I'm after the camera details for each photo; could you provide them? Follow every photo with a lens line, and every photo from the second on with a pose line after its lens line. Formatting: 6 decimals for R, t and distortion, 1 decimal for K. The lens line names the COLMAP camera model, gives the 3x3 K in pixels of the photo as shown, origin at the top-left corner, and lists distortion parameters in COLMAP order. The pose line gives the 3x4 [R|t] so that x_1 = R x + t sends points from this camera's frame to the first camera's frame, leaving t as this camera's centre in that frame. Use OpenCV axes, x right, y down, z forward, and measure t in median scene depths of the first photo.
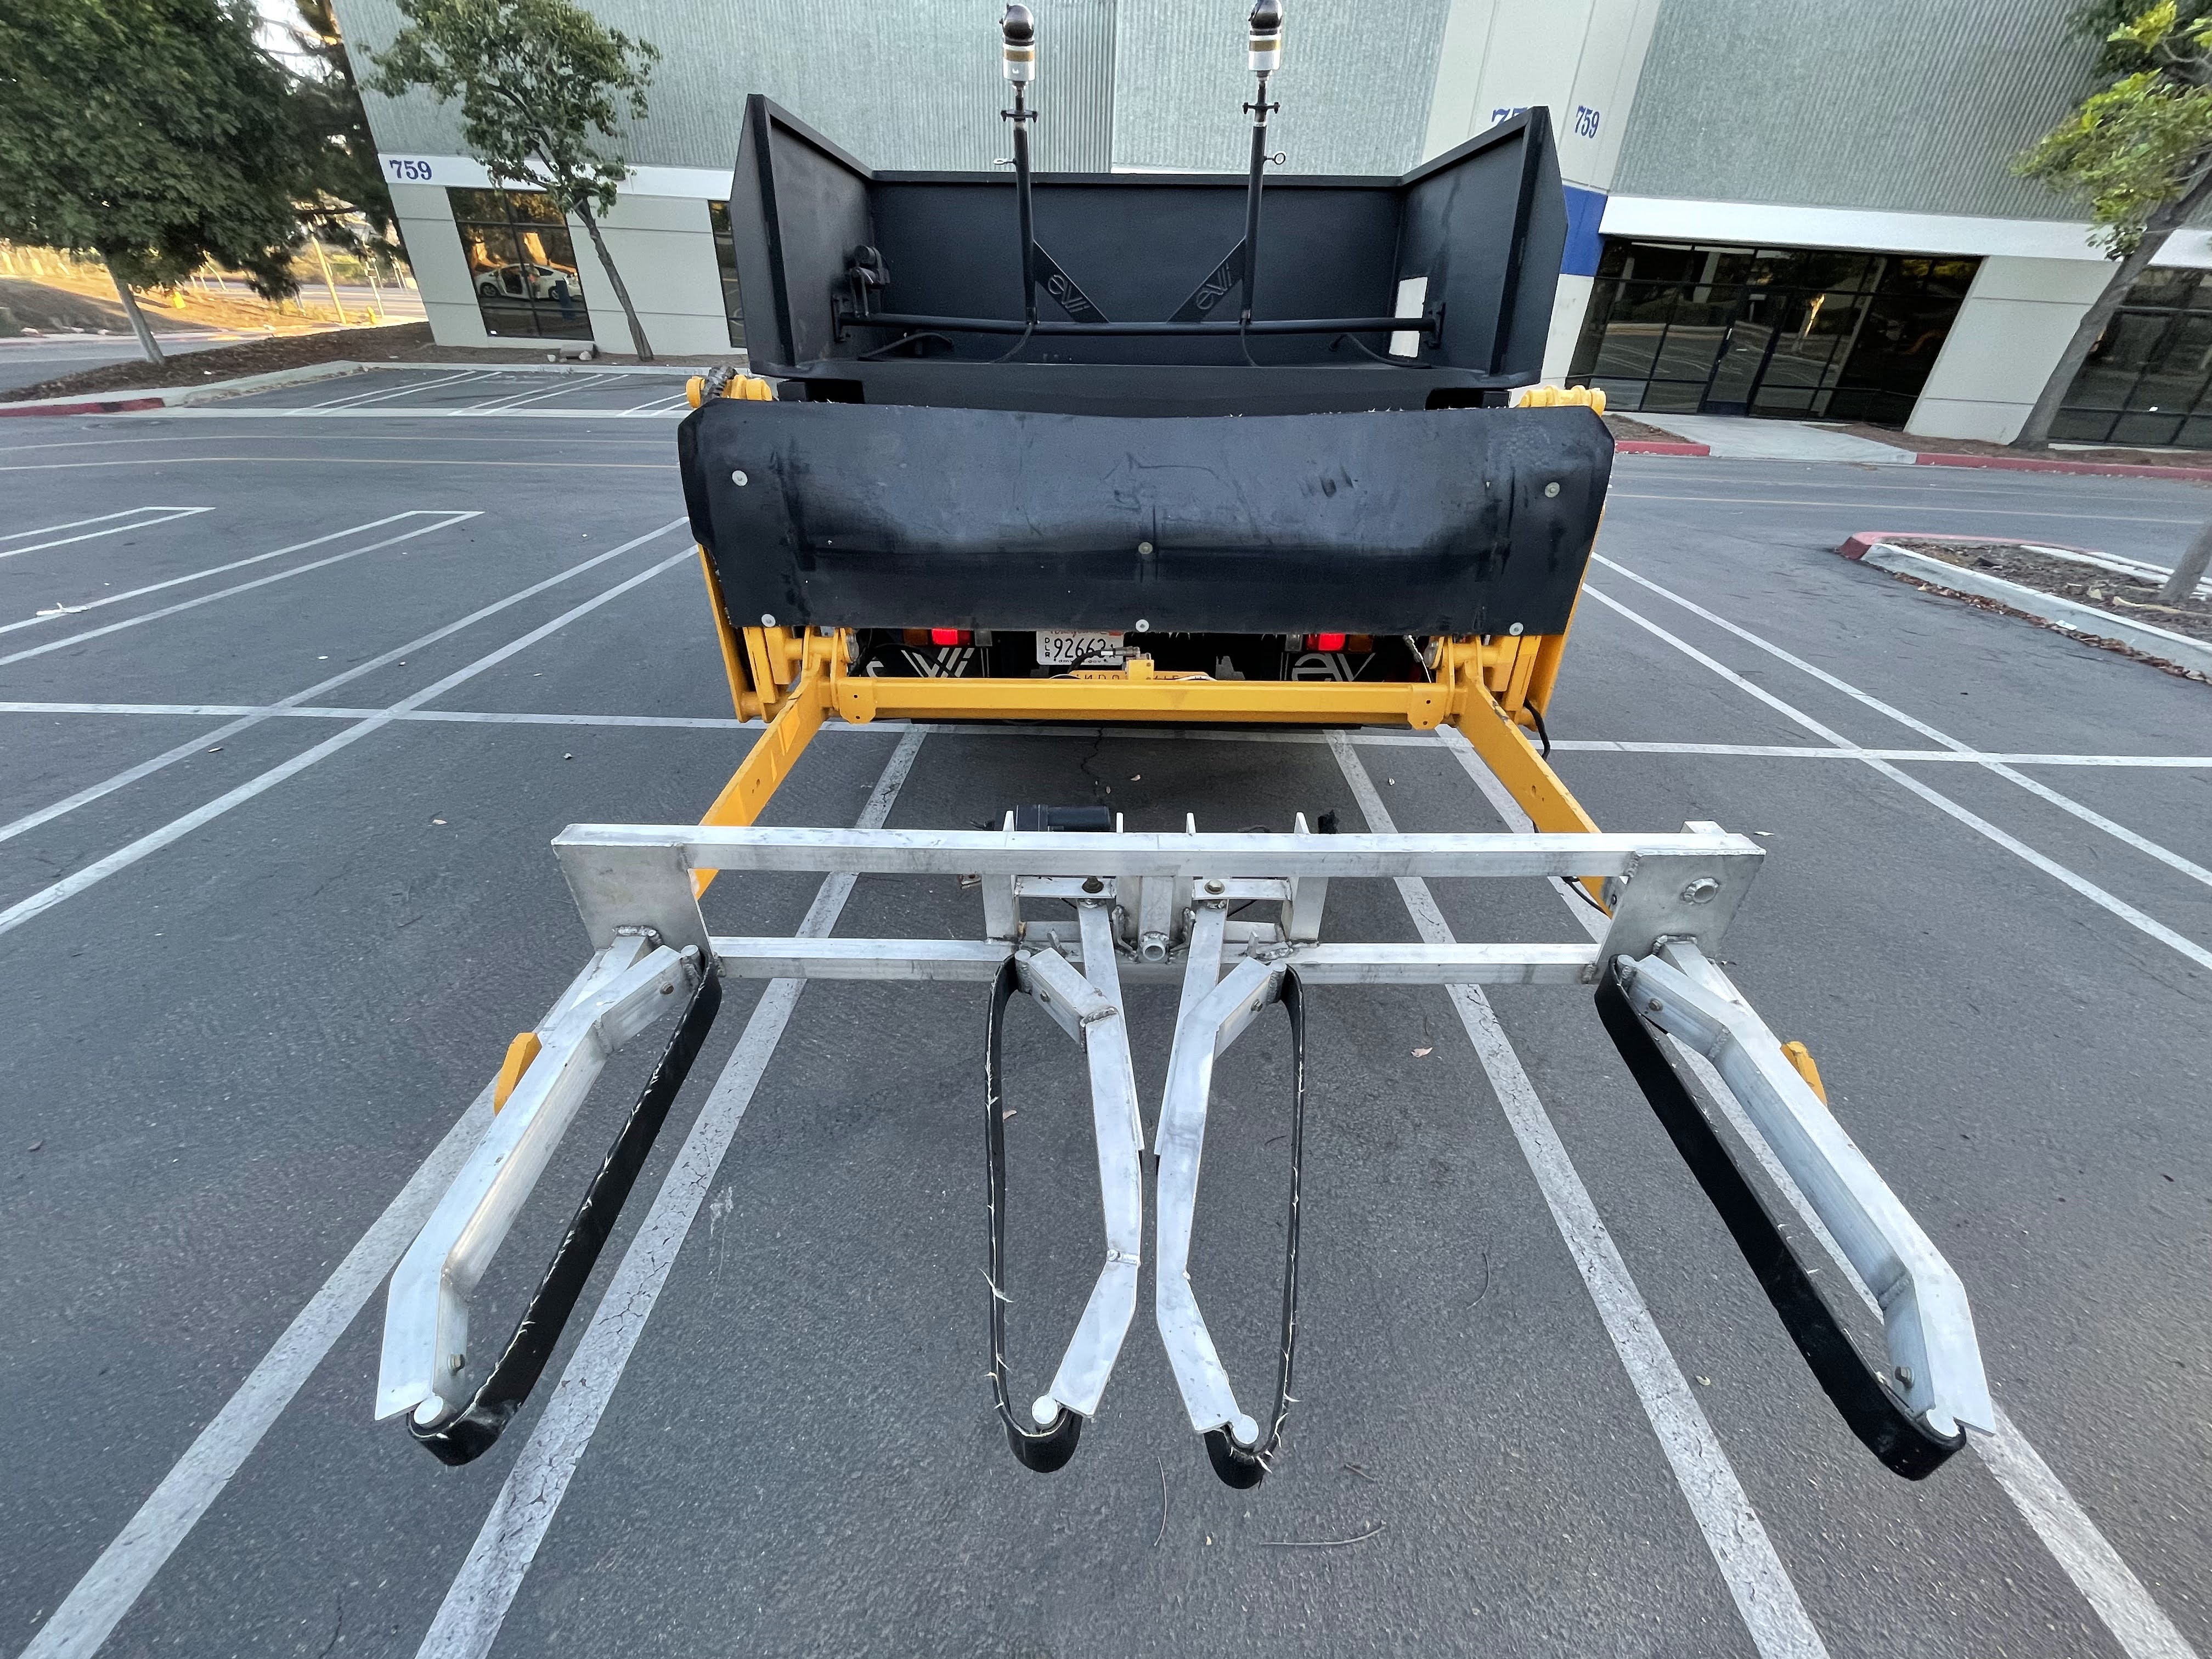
lens RADIAL K [[892.5, 0, 1108.0], [0, 892.5, 837.1], [0, 0, 1]] dist [-0.003145, 0.000206]
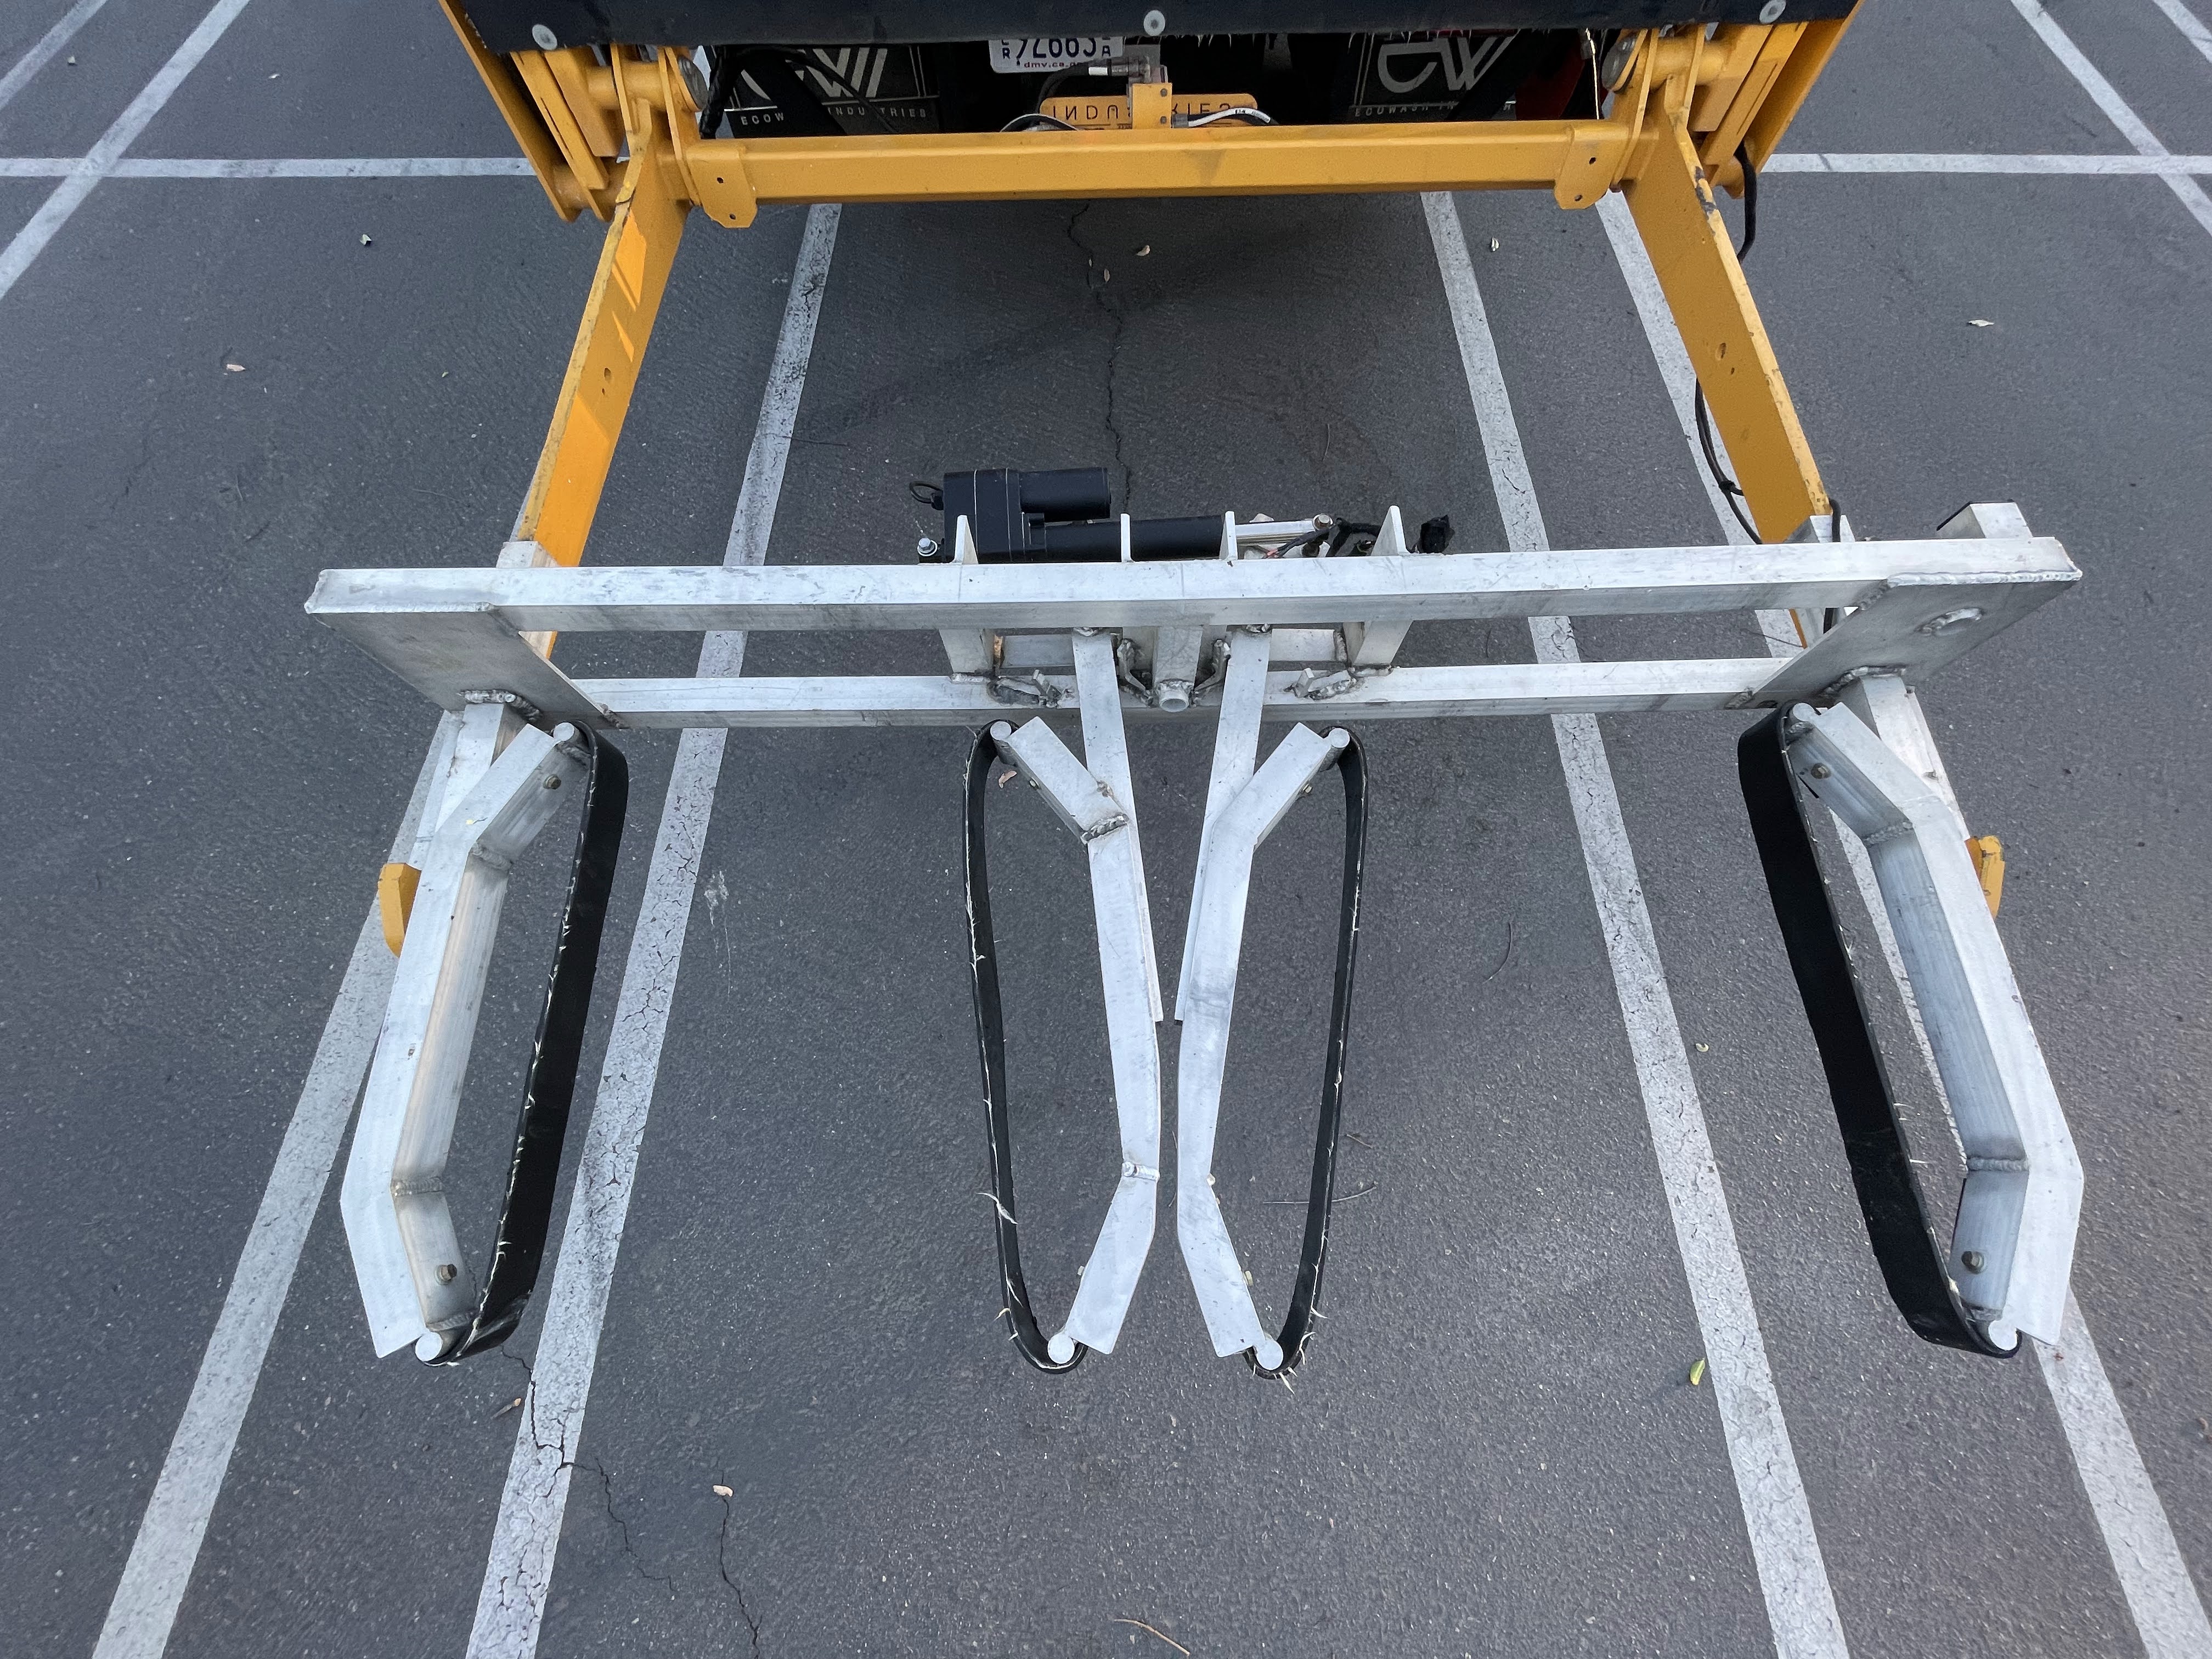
lens RADIAL K [[892.5, 0, 1109.4], [0, 892.5, 838.2], [0, 0, 1]] dist [-0.003145, 0.000206]
pose [[0.999575, -0.024701, -0.015458, 0.005593], [0.029113, 0.823849, 0.566061, -0.213010], [-0.001247, -0.566270, 0.824219, 0.317939]]
